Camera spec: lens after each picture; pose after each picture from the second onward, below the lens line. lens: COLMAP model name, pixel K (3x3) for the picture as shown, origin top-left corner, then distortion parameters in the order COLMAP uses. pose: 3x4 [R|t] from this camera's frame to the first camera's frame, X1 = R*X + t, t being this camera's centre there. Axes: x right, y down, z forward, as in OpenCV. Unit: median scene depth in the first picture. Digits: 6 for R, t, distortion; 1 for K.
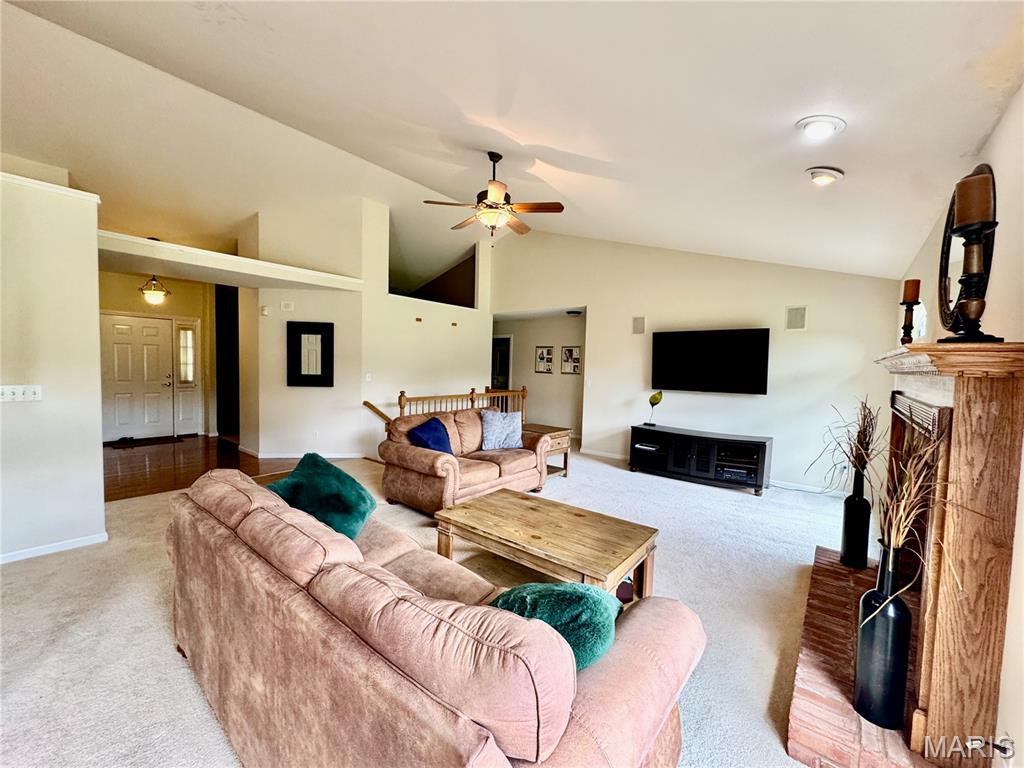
lens RADIAL K [[409.7, 0, 512.0], [0, 409.7, 384.0], [0, 0, 1]] dist [-0.001465, -0.000697]
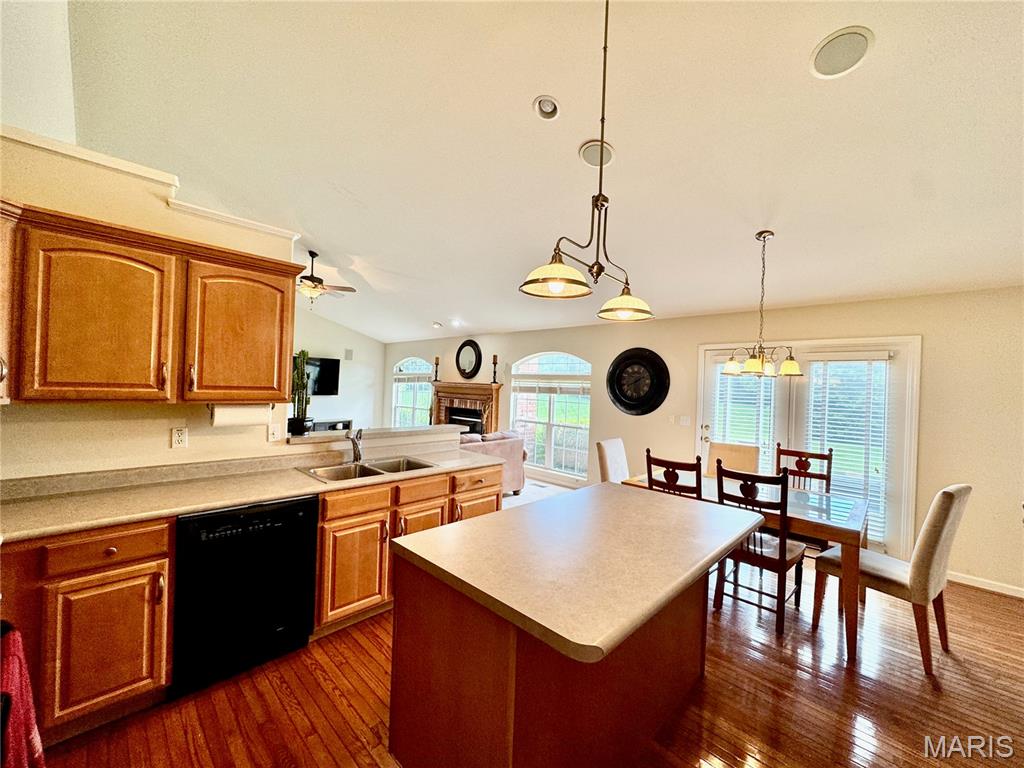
lens RADIAL K [[409.7, 0, 512.0], [0, 409.7, 384.0], [0, 0, 1]] dist [-0.001465, -0.000697]
pose [[0.091549, -0.019352, 0.995612, -0.962692], [0.013439, 0.999744, 0.018197, -0.040407], [-0.995710, 0.011714, 0.091786, 0.051641]]
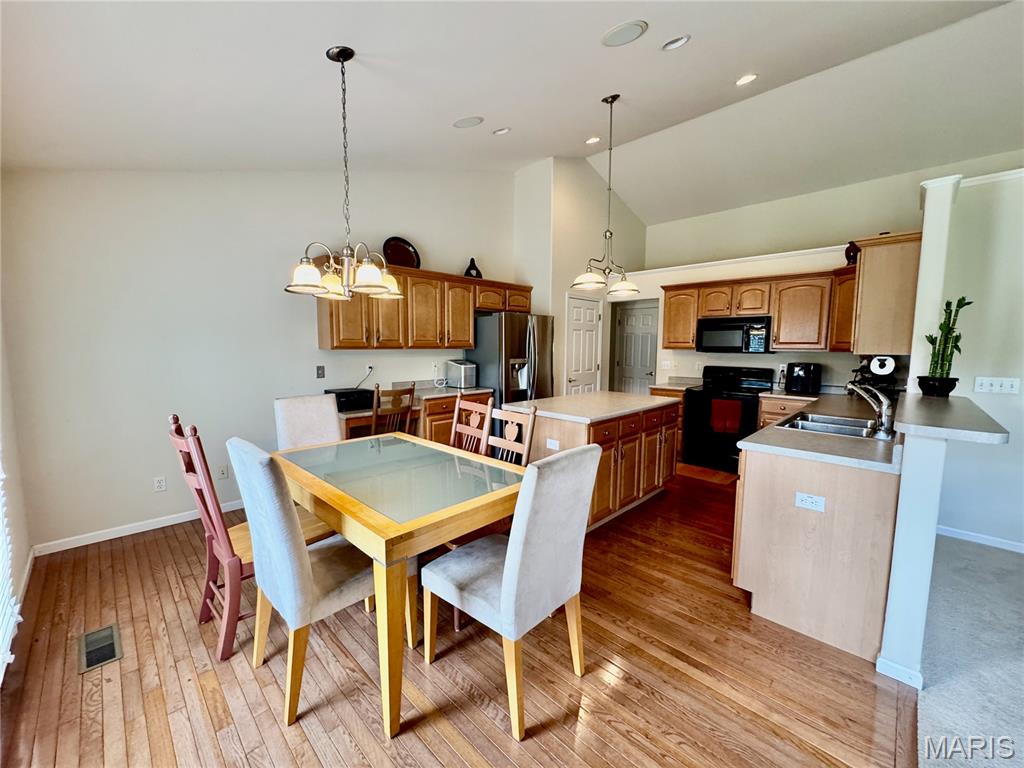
lens RADIAL K [[409.7, 0, 512.0], [0, 409.7, 384.0], [0, 0, 1]] dist [-0.001465, -0.000697]
pose [[-0.091598, 0.069754, -0.993350, -0.034056], [-0.057261, 0.995524, 0.075187, 0.005789], [0.994148, 0.063767, -0.087194, -0.059263]]
